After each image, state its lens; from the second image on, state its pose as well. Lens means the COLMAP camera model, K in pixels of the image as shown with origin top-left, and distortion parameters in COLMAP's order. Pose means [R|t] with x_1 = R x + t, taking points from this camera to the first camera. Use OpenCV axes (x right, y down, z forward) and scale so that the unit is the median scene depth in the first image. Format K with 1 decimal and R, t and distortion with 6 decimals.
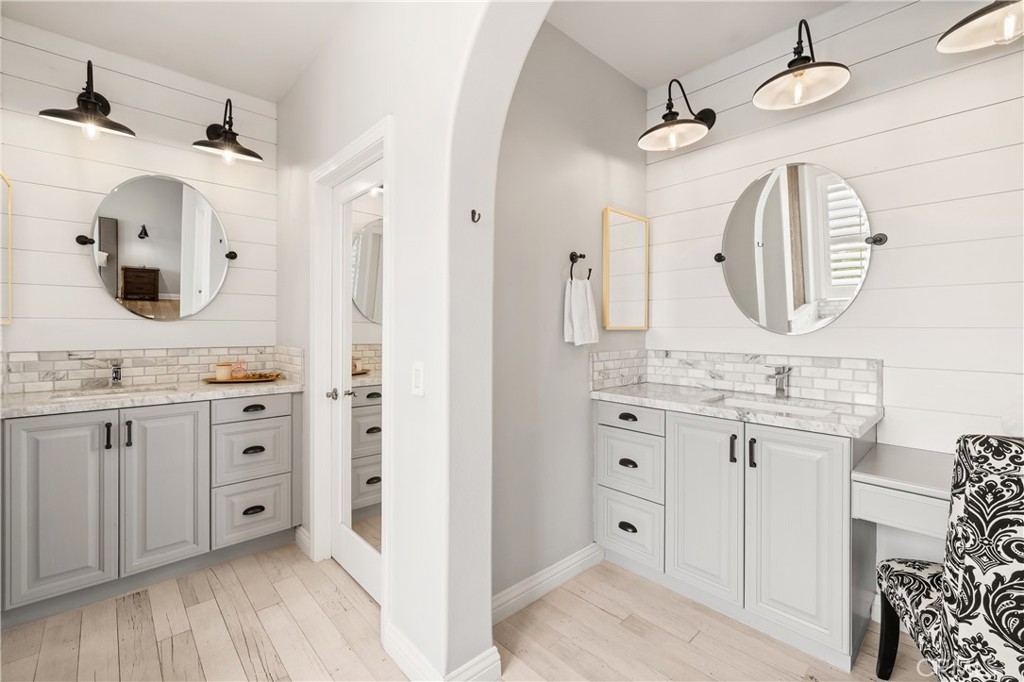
lens RADIAL K [[441.1, 0, 511.0], [0, 441.1, 324.7], [0, 0, 1]] dist [-0.003650, -0.000136]
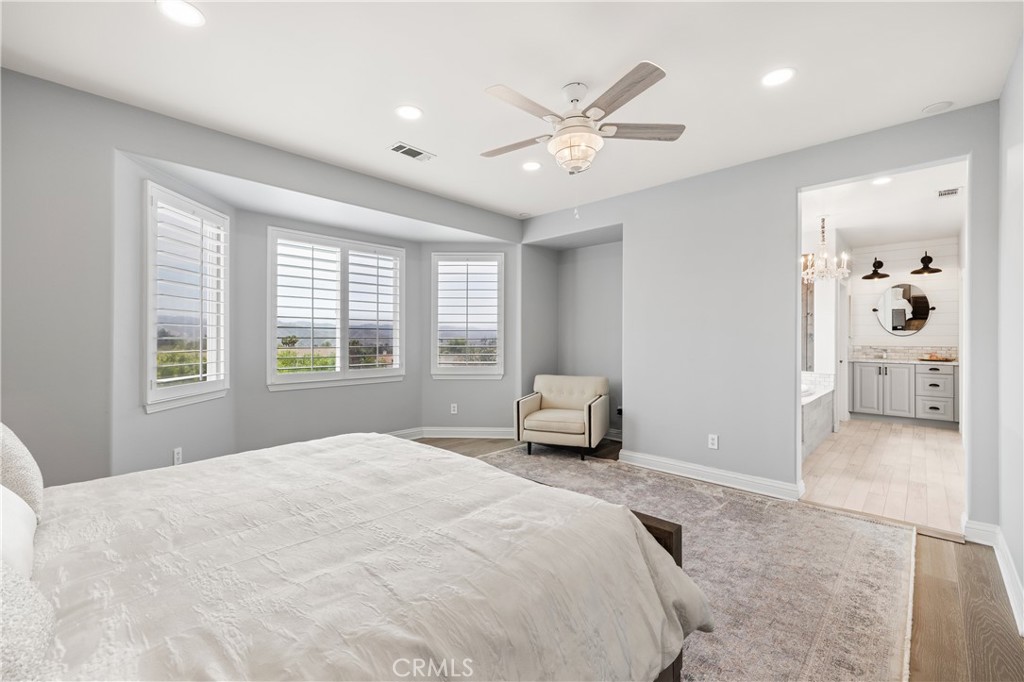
lens RADIAL K [[441.1, 0, 505.1], [0, 441.1, 337.0], [0, 0, 1]] dist [-0.003650, -0.000136]
pose [[0.065613, -0.002279, -0.997843, 1.919325], [0.003071, 0.999993, -0.002082, -0.004662], [0.997840, -0.002928, 0.065620, -1.771969]]
